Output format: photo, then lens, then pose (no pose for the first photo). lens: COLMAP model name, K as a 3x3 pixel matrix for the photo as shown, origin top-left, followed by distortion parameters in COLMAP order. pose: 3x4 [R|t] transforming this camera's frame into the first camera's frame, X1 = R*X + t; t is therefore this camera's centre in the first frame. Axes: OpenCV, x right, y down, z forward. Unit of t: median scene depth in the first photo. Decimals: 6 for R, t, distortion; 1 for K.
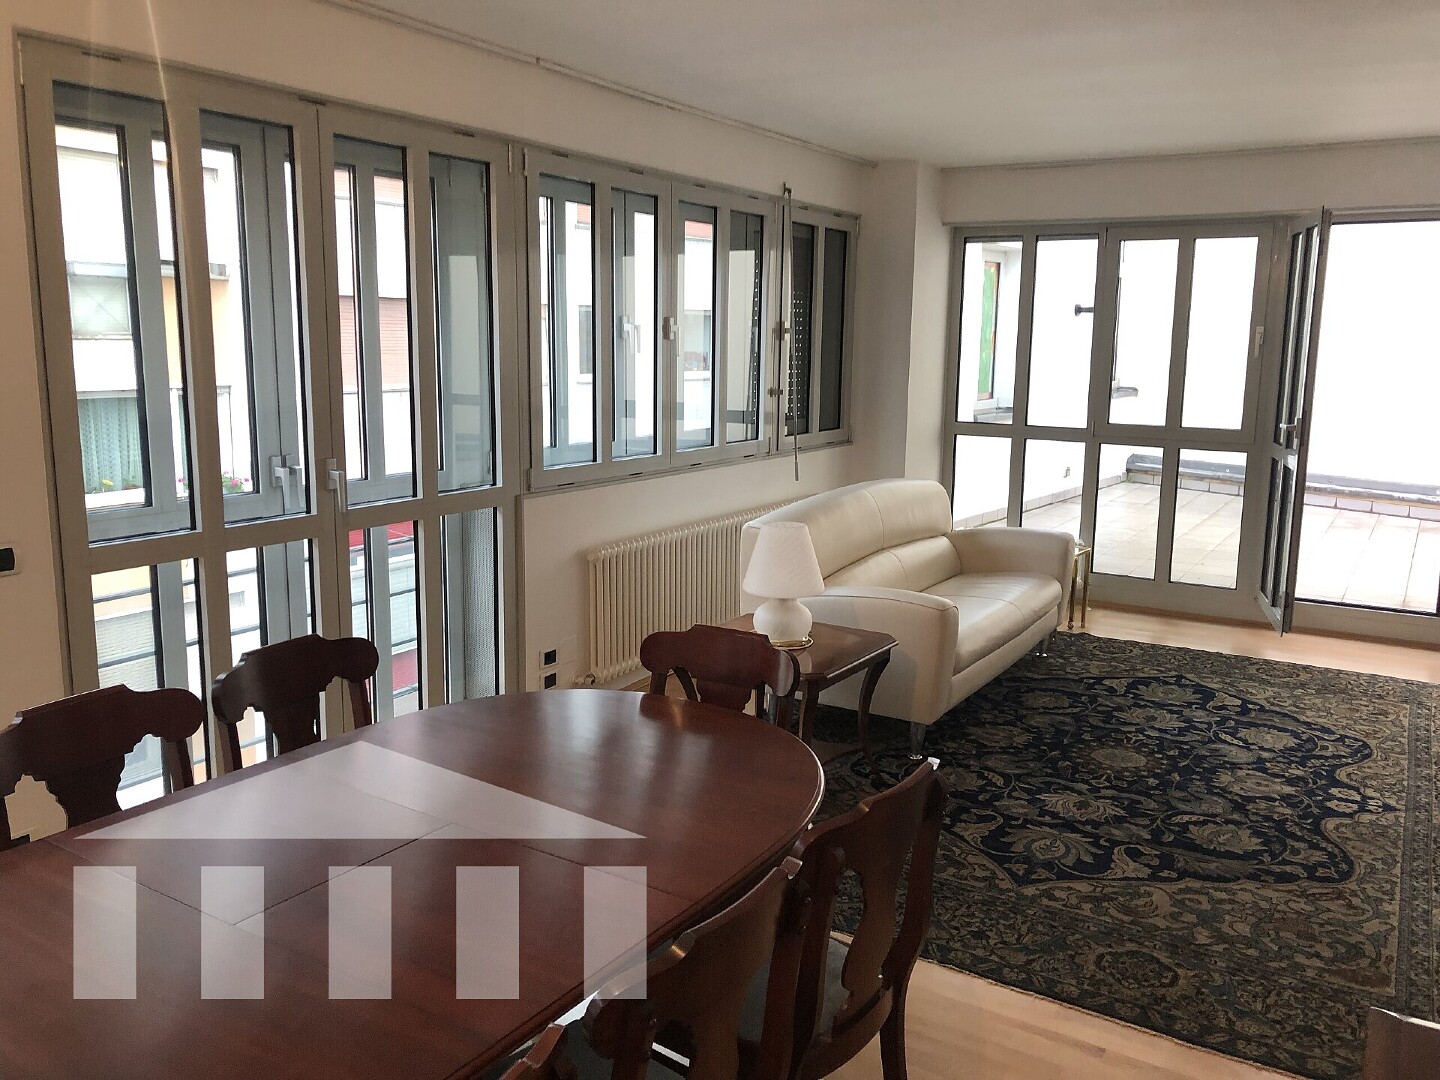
lens RADIAL K [[1150.6, 0, 726.8], [0, 1150.6, 518.8], [0, 0, 1]] dist [0.025397, 0.004196]
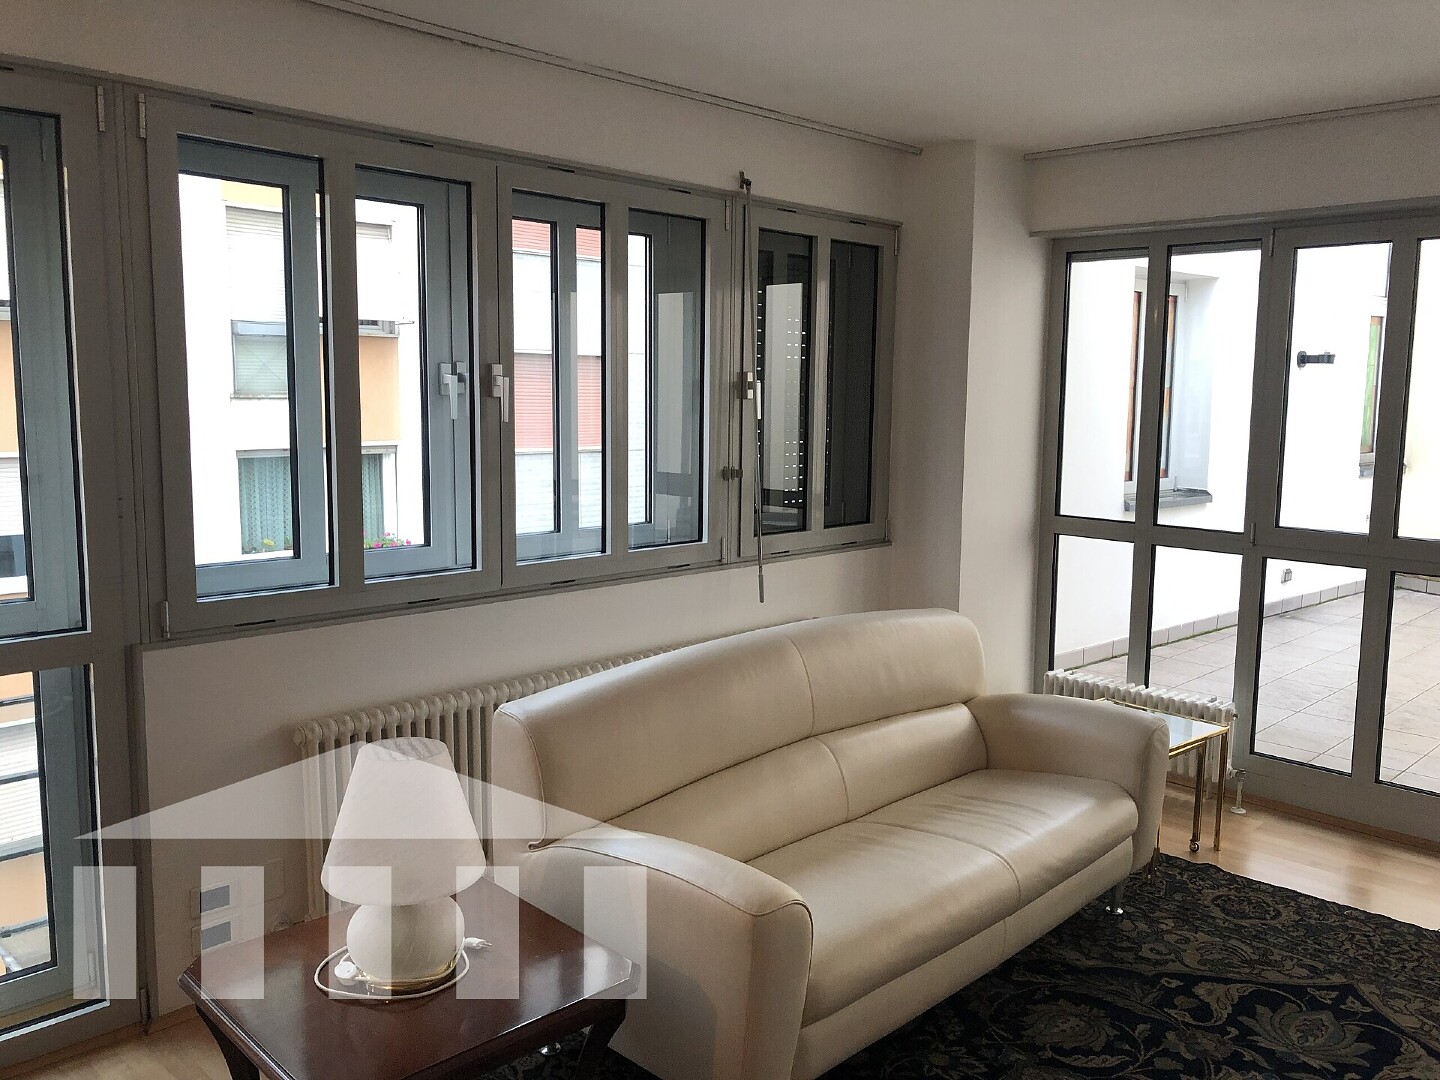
lens RADIAL K [[1159.2, 0, 736.6], [0, 1159.2, 519.3], [0, 0, 1]] dist [0.033799, -0.026200]
pose [[0.974539, 0.023228, -0.223012, 0.222191], [-0.034392, 0.998335, -0.046309, -0.056320], [0.221565, 0.052800, 0.973715, 0.360804]]
